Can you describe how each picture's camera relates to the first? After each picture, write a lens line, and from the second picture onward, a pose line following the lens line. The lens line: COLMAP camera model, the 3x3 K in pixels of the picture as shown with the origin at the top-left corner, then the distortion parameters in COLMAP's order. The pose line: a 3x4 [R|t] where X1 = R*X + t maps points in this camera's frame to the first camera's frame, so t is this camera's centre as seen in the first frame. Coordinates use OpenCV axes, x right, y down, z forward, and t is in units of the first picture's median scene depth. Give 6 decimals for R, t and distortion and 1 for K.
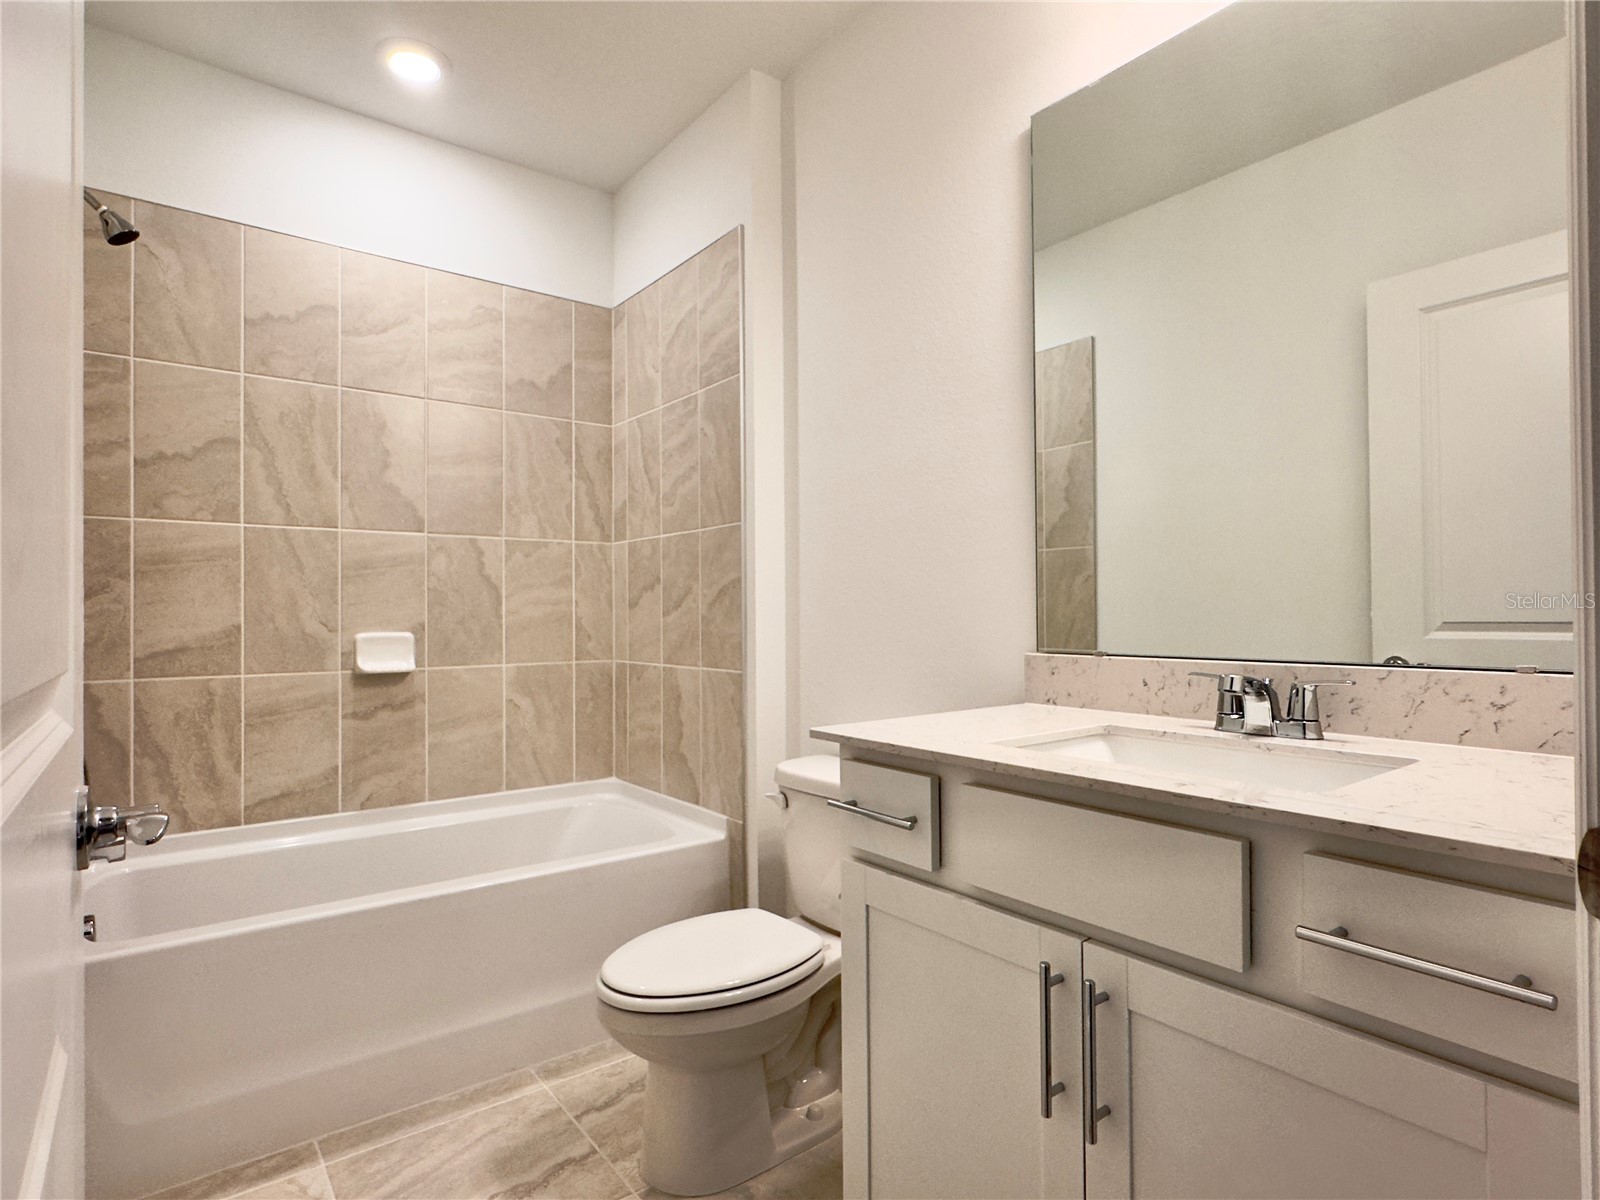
lens RADIAL K [[838.3, 0, 792.6], [0, 838.3, 606.6], [0, 0, 1]] dist [-0.004763, 0.002612]
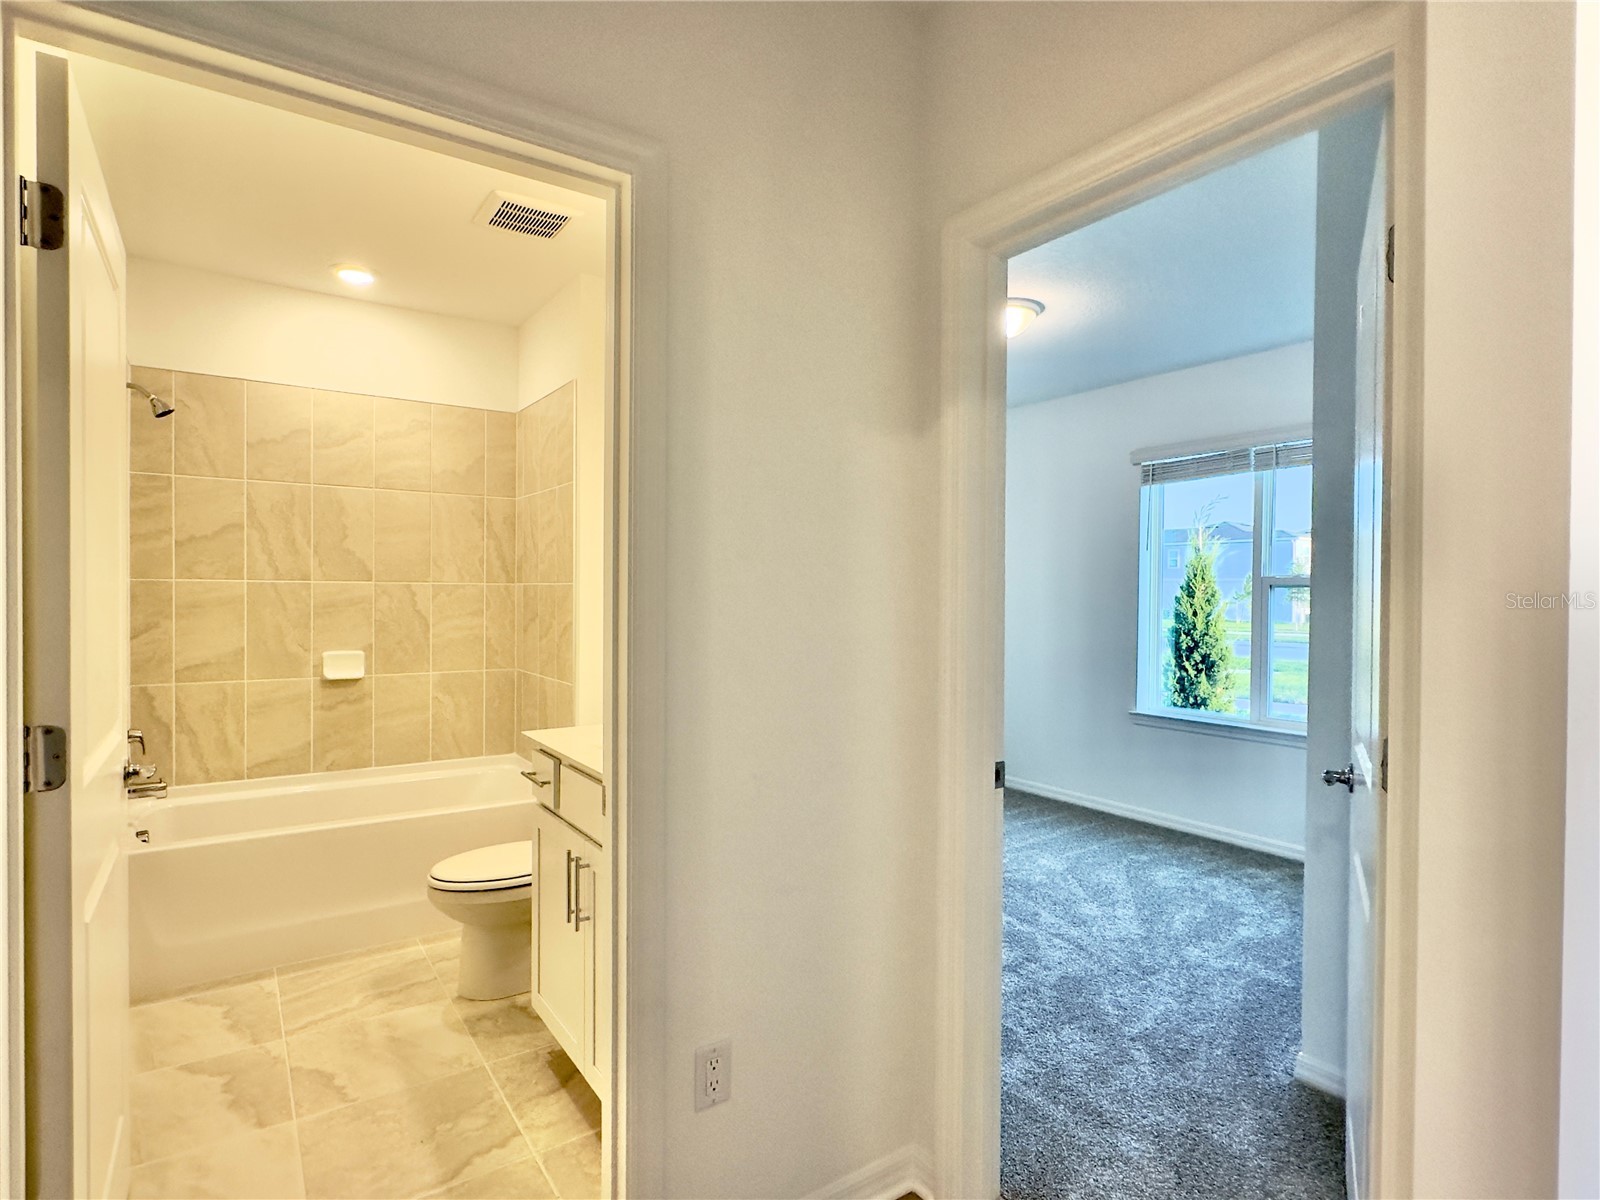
lens RADIAL K [[838.3, 0, 803.2], [0, 838.3, 599.4], [0, 0, 1]] dist [-0.004763, 0.002612]
pose [[0.998561, 0.014455, -0.051644, 0.398971], [-0.013434, 0.999708, 0.020065, -0.102371], [0.051919, -0.019342, 0.998464, -0.426336]]
